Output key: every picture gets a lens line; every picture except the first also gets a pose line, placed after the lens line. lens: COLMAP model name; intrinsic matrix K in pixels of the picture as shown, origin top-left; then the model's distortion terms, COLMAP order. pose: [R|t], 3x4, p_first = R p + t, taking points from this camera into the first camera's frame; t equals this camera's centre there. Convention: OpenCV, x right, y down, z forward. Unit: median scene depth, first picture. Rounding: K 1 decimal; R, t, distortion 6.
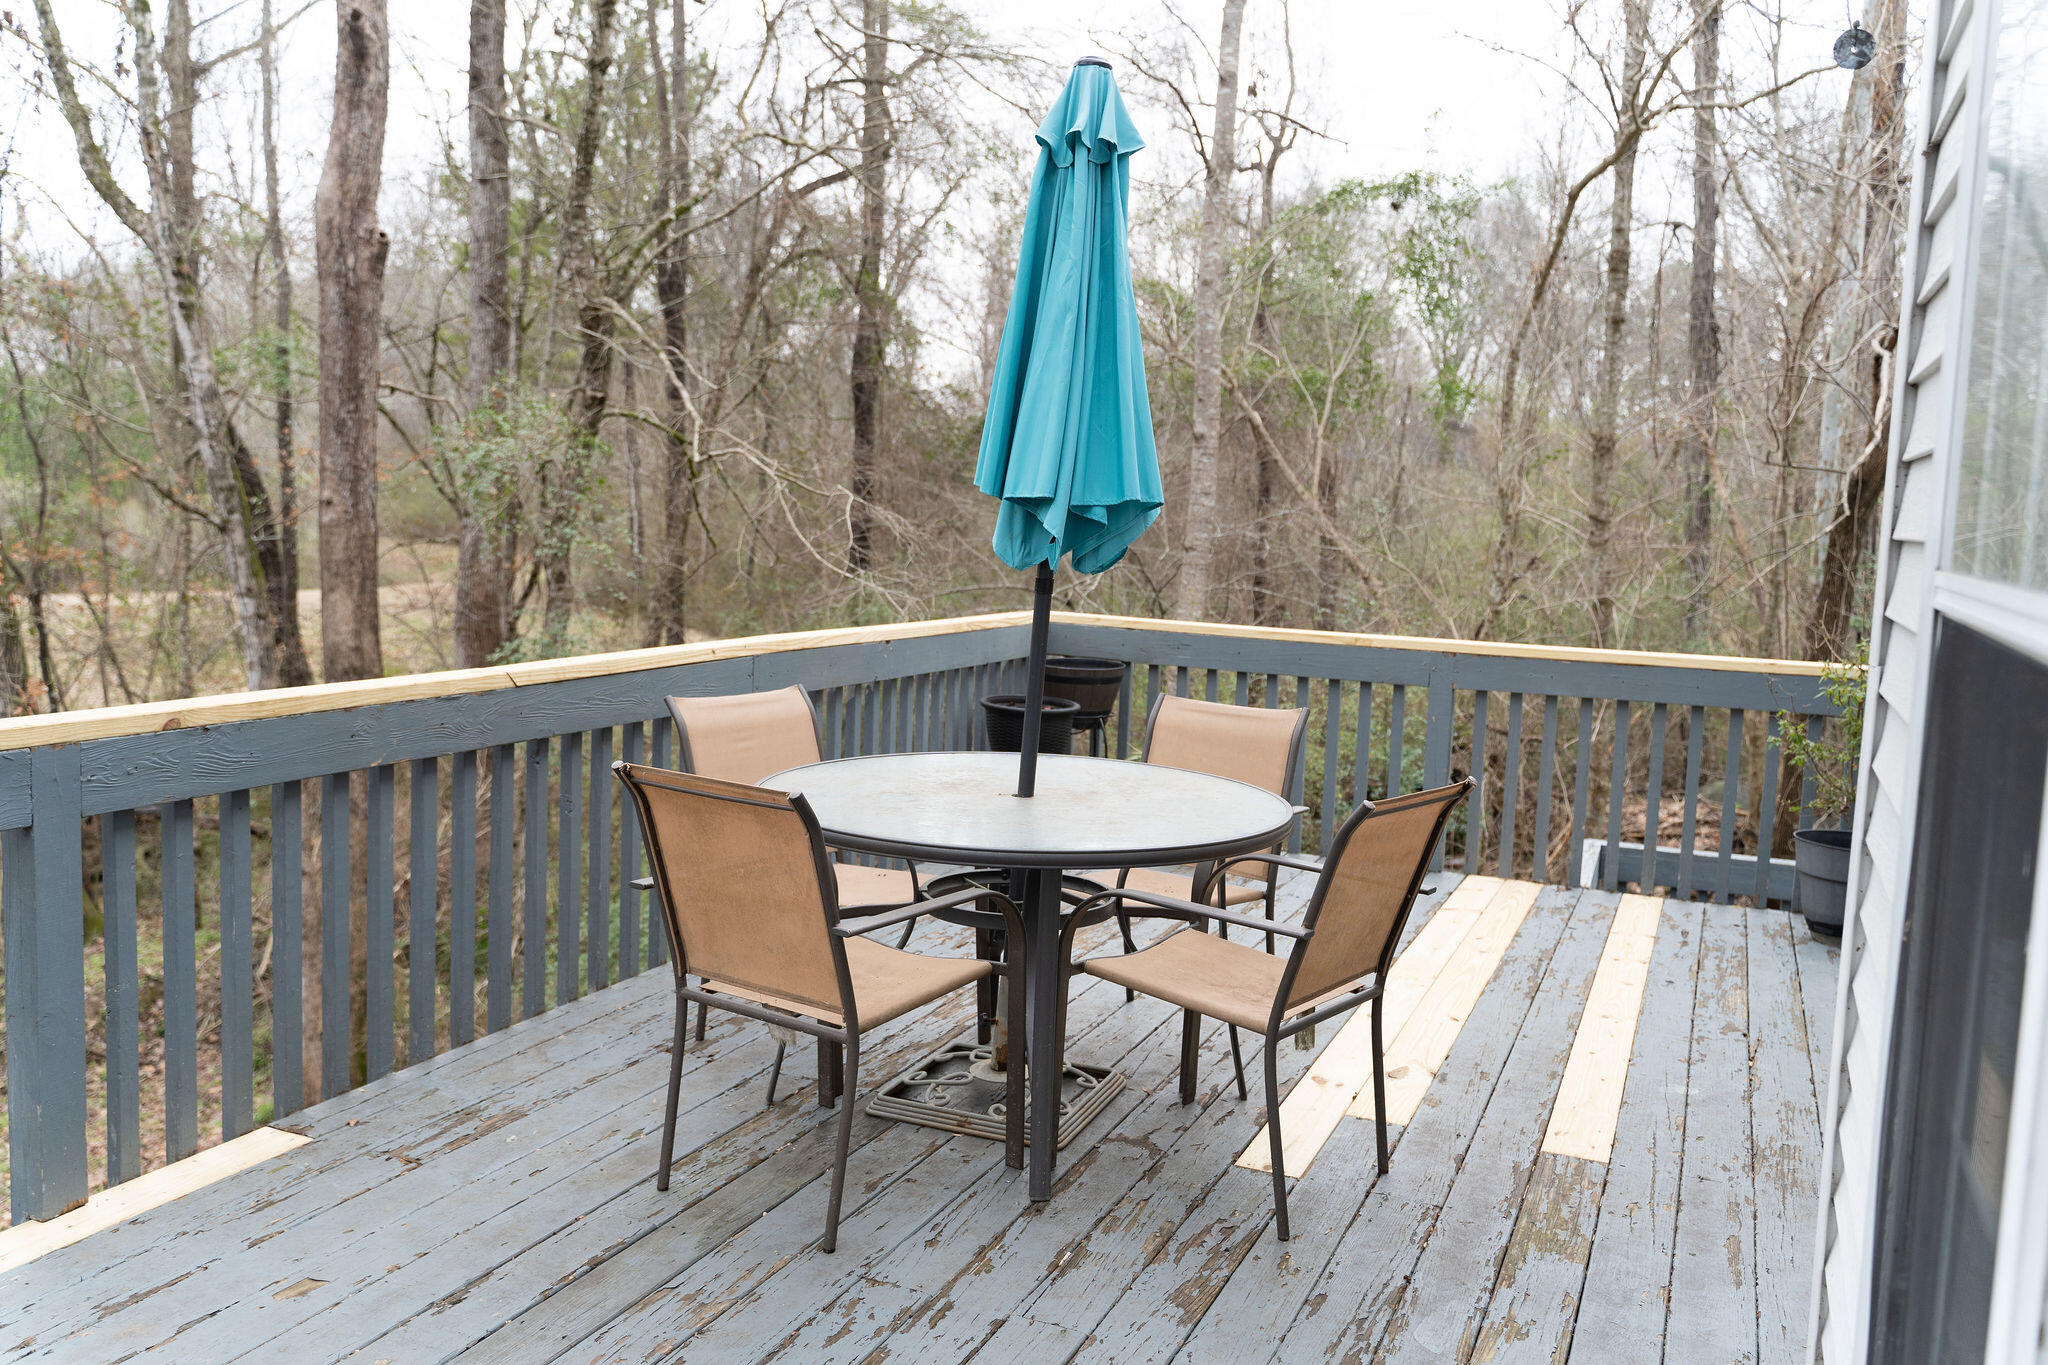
lens RADIAL K [[1629.9, 0, 1024.0], [0, 1629.9, 682.5], [0, 0, 1]] dist [0.002989, -0.004549]
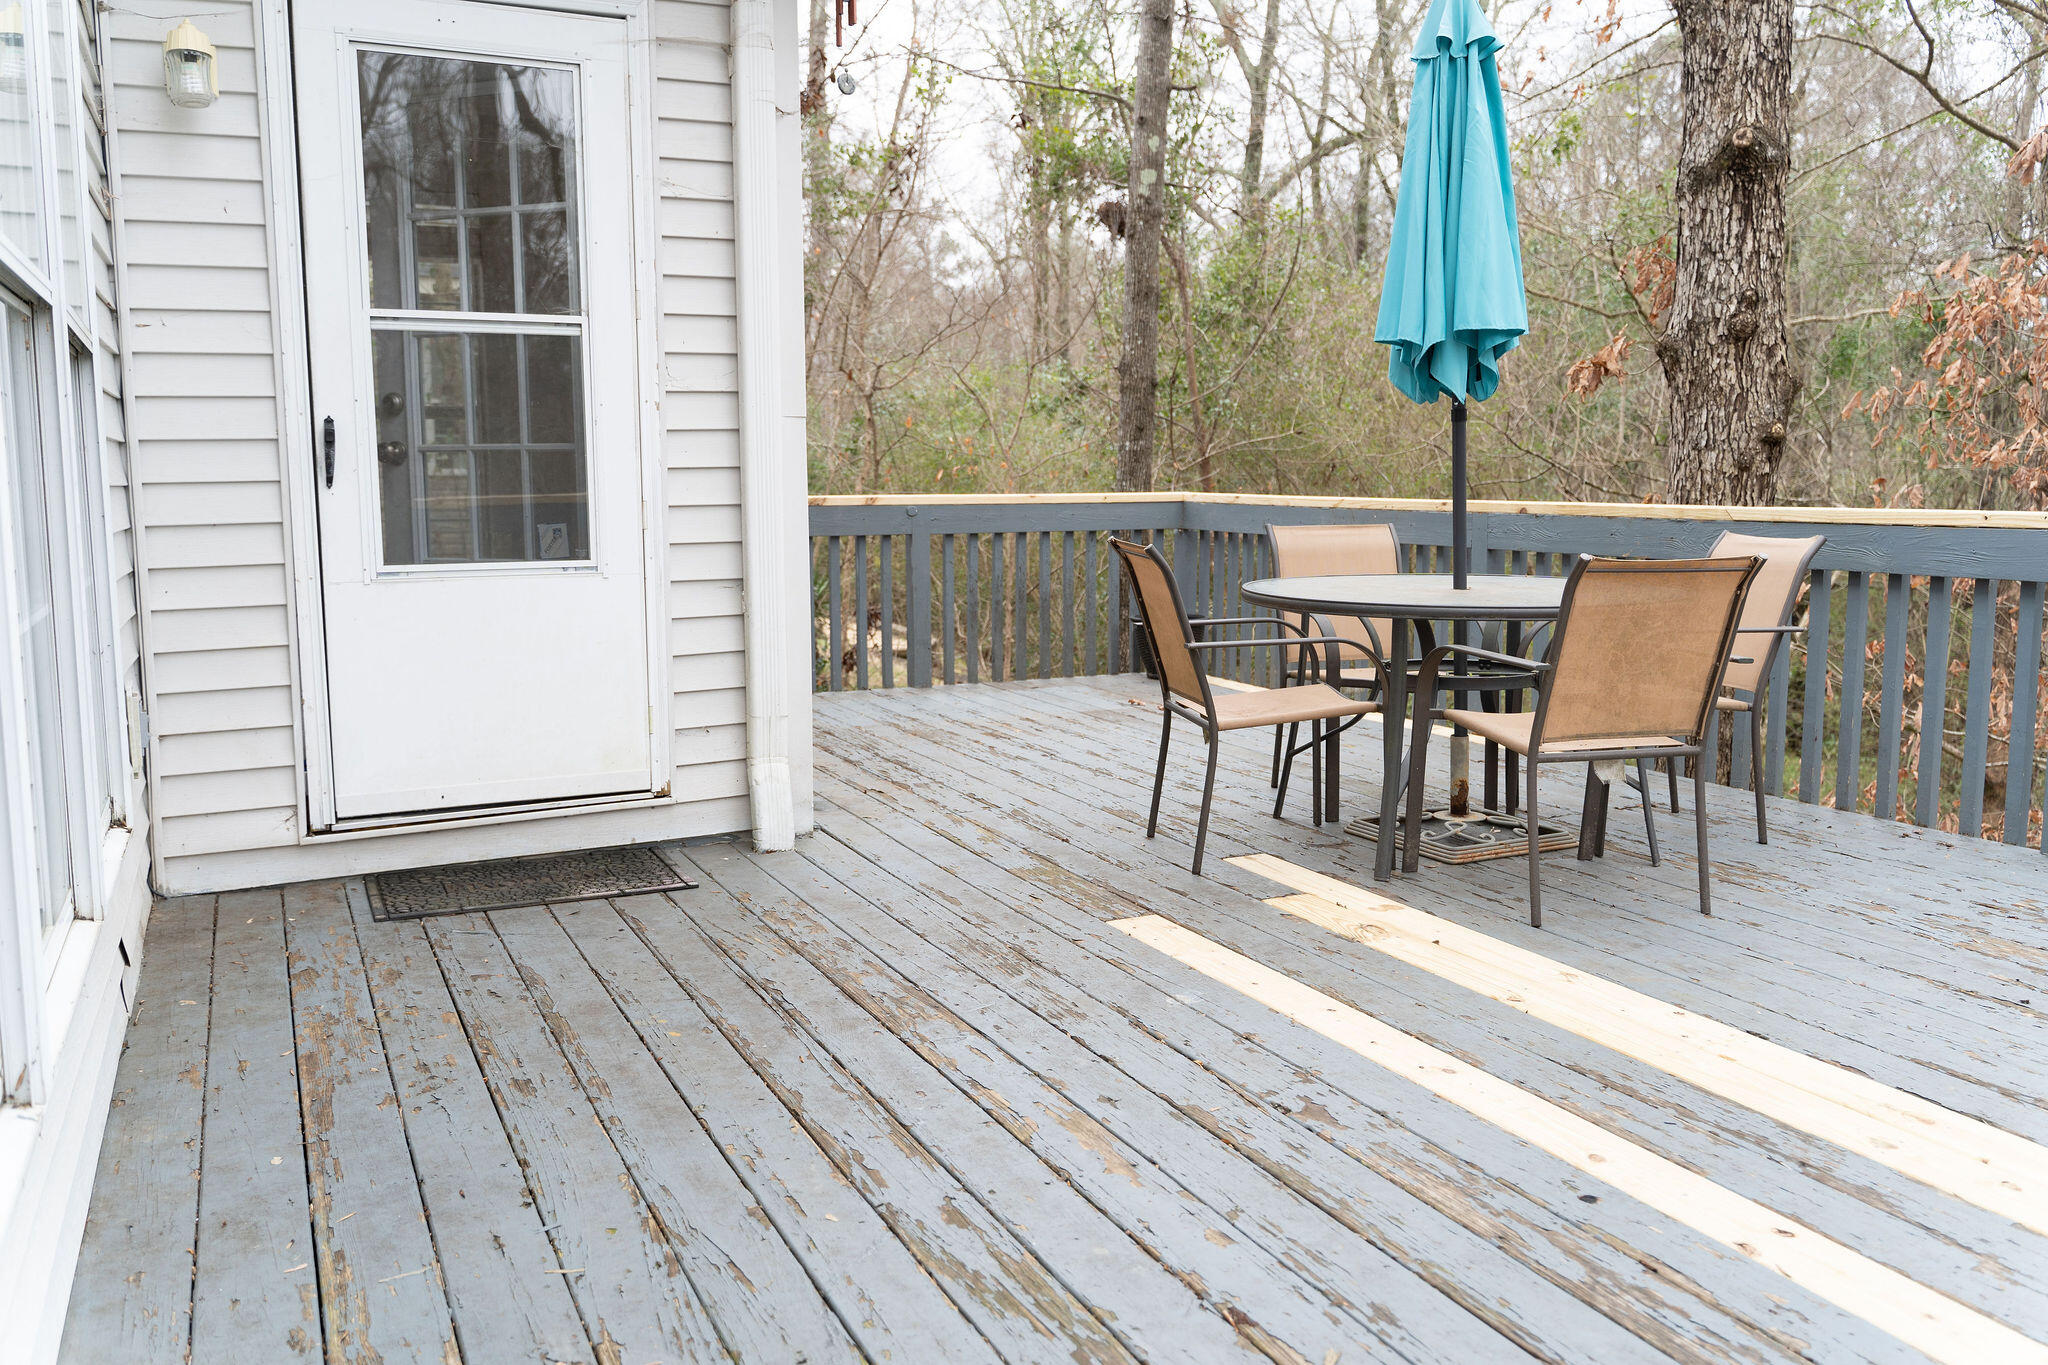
lens RADIAL K [[1629.9, 0, 1024.0], [0, 1629.9, 682.5], [0, 0, 1]] dist [0.002989, -0.004549]
pose [[-0.652095, 0.070889, -0.754816, 1.097681], [-0.096785, 0.979689, 0.175622, -0.039967], [0.751934, 0.187577, -0.631989, 1.479878]]
